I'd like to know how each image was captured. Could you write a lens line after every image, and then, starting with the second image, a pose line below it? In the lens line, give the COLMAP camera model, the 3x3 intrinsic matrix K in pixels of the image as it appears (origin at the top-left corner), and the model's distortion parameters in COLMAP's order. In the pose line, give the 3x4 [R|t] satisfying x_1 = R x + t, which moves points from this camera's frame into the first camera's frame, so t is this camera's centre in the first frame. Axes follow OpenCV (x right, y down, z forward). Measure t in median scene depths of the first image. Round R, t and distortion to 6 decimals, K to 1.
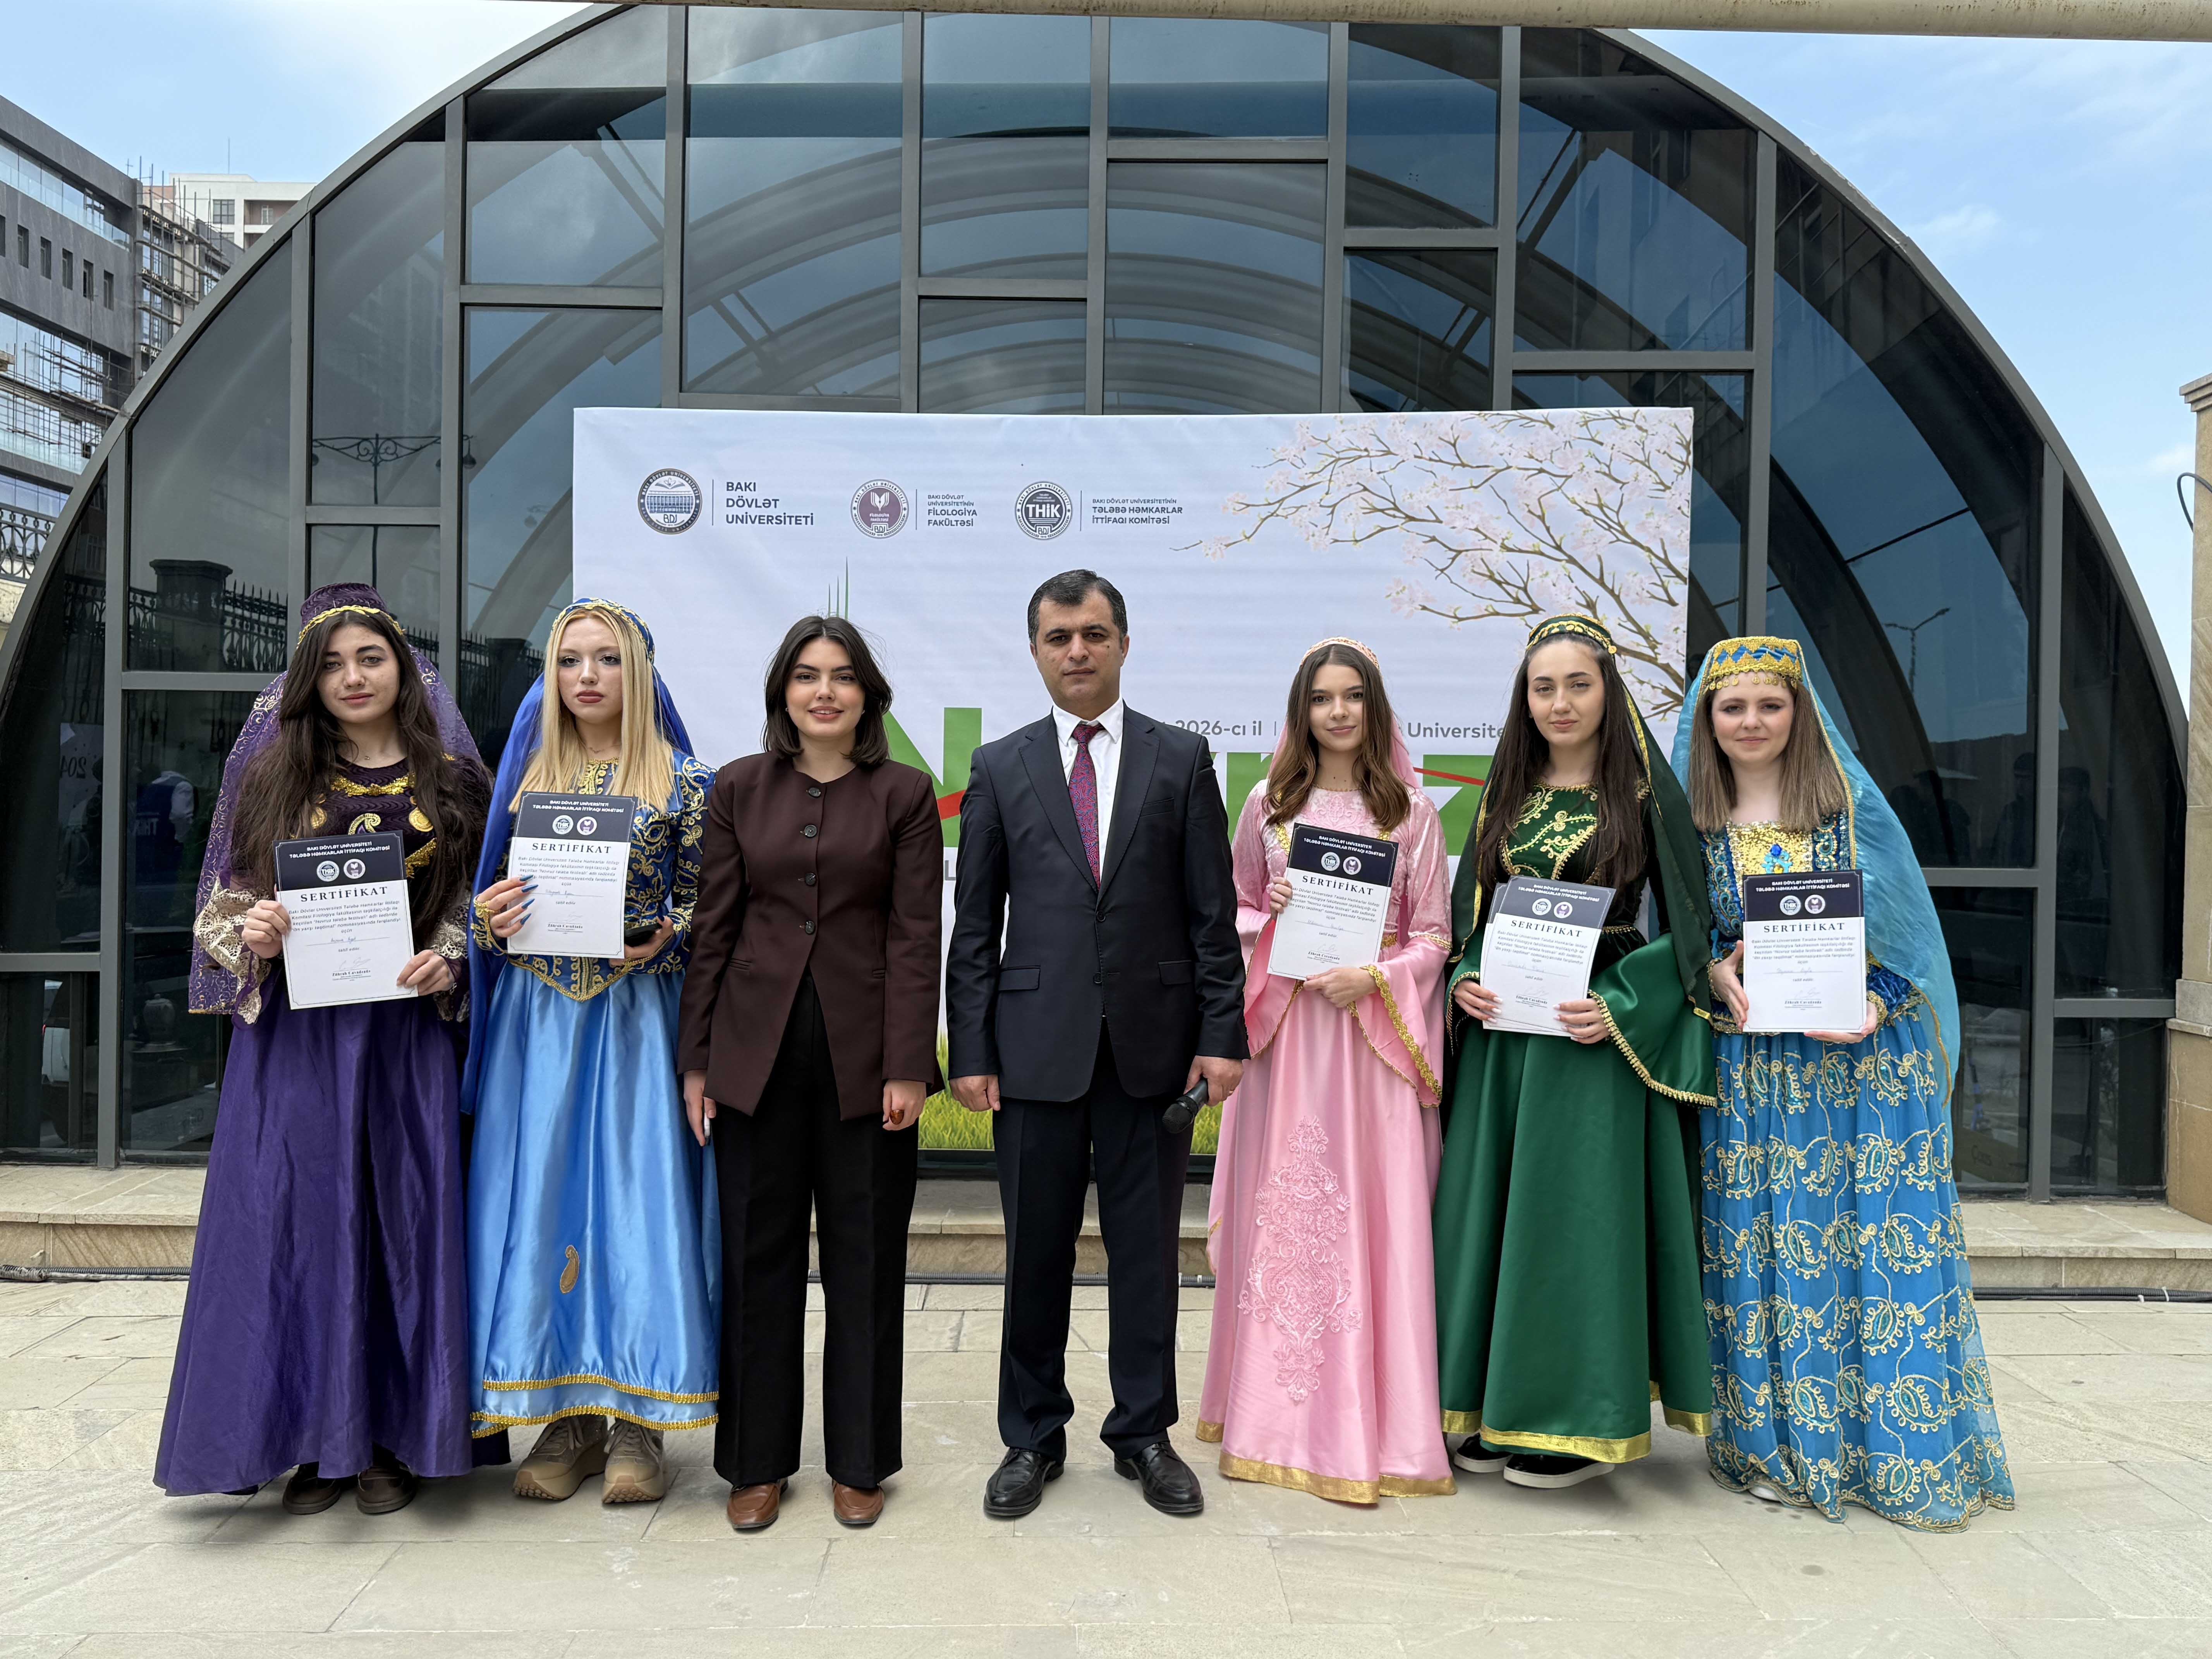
lens RADIAL K [[1772.7, 0, 1109.2], [0, 1772.7, 853.2], [0, 0, 1]] dist [0.171586, -0.281166]
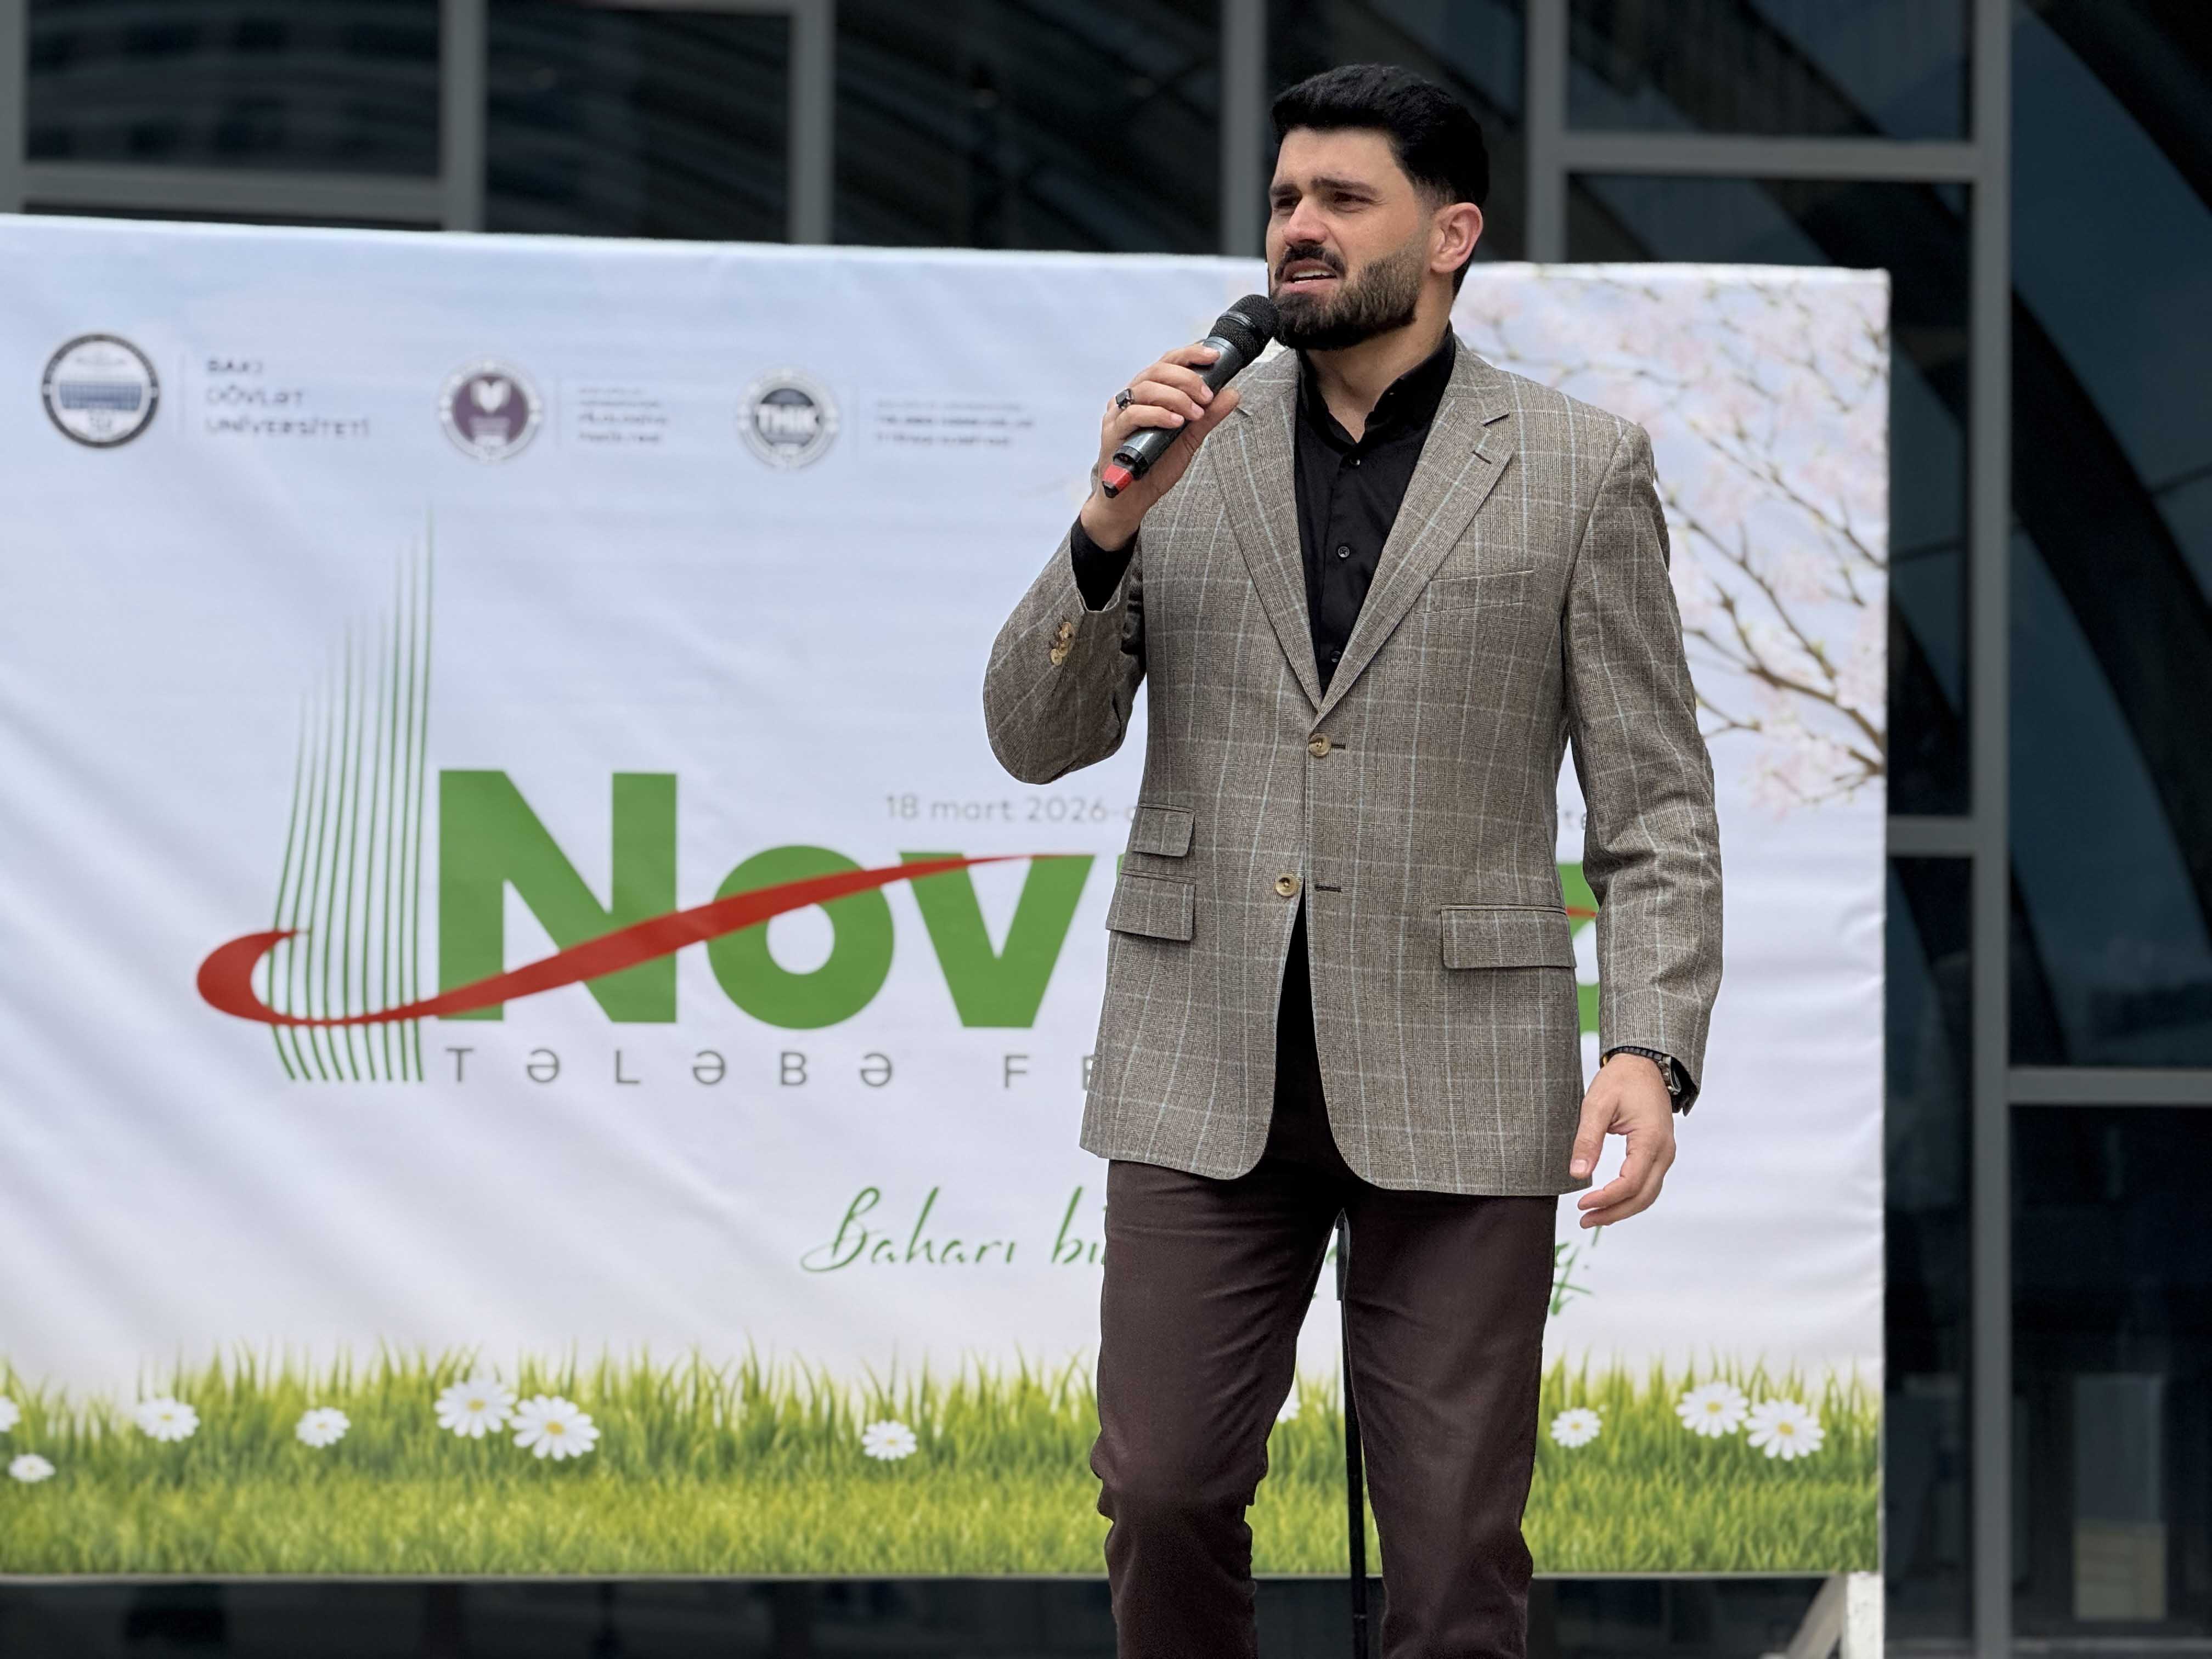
lens RADIAL K [[7698.4, 0, 1063.4], [0, 7698.4, 864.6], [0, 0, 1]] dist [0.251353, 0.081175]
pose [[0.972781, 0.002889, 0.231707, -0.513525], [0.013266, 0.997588, -0.068131, 0.111864], [-0.231345, 0.069350, 0.970397, -1.350900]]
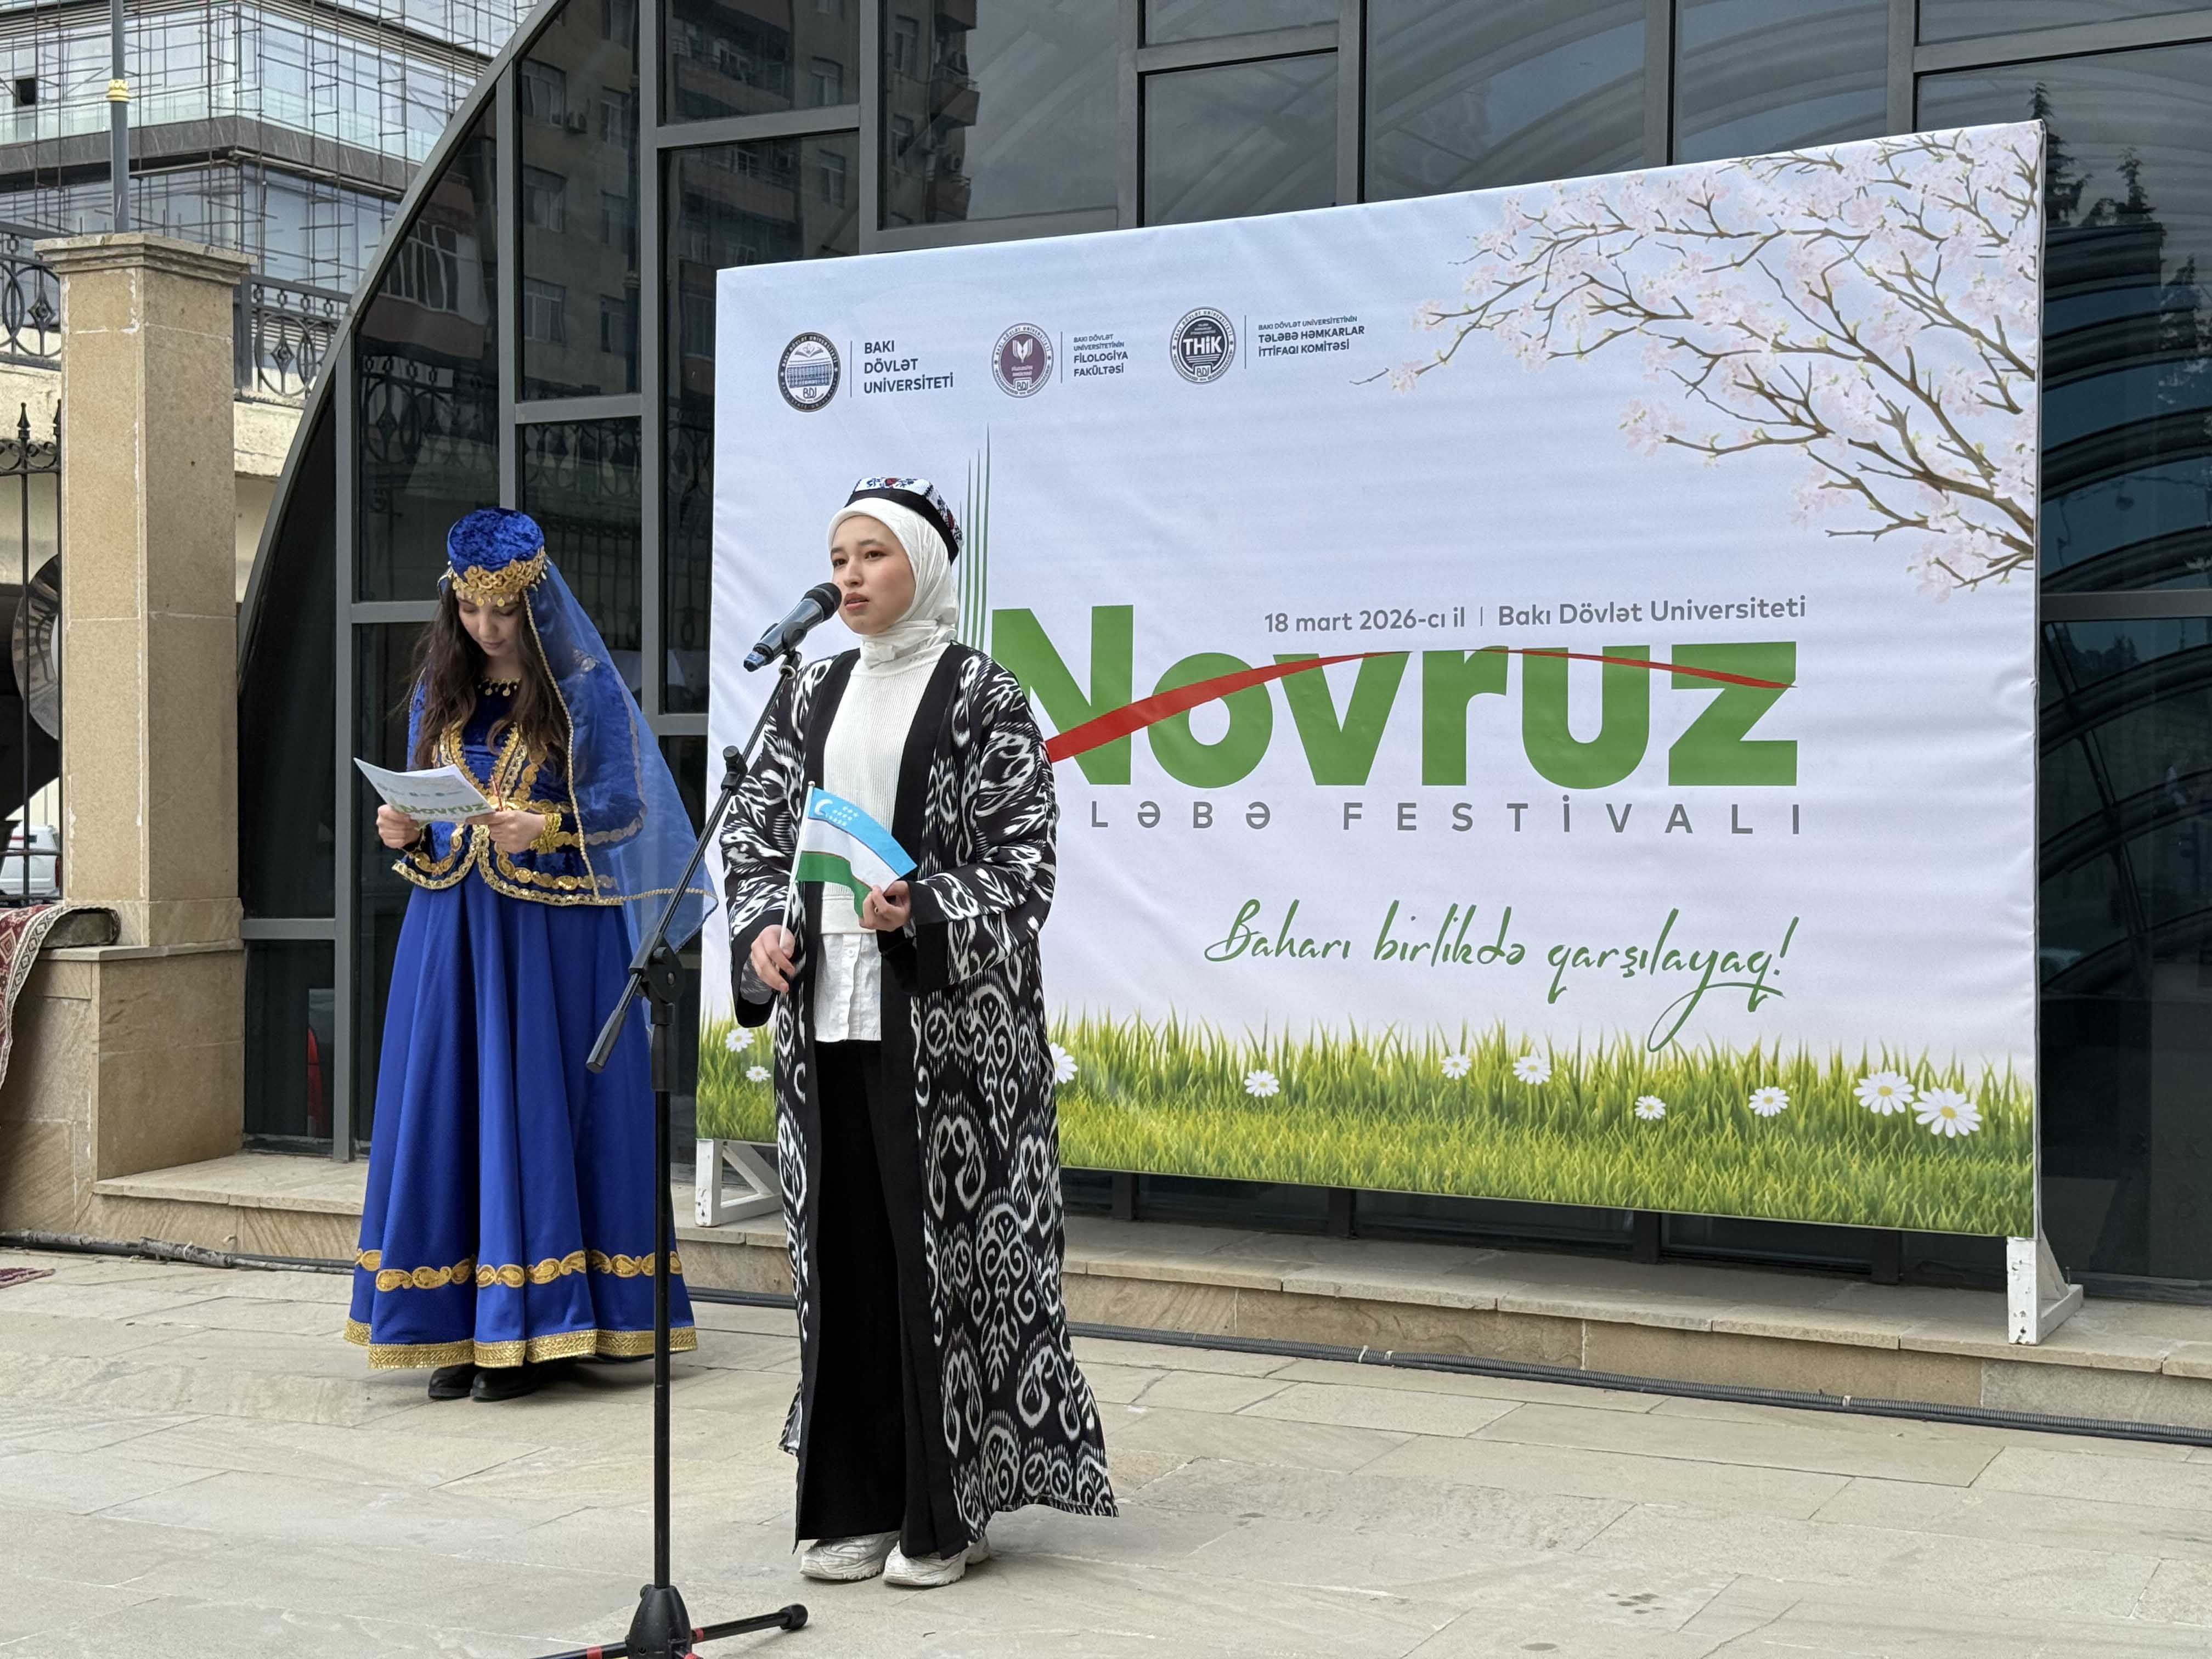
lens RADIAL K [[3084.7, 0, 1106.6], [0, 3084.7, 840.9], [0, 0, 1]] dist [0.192334, -0.384543]
pose [[0.884888, -0.005450, -0.465773, 0.552701], [0.002804, 0.999976, -0.006372, 0.030171], [0.465796, 0.004333, 0.884881, -0.202439]]
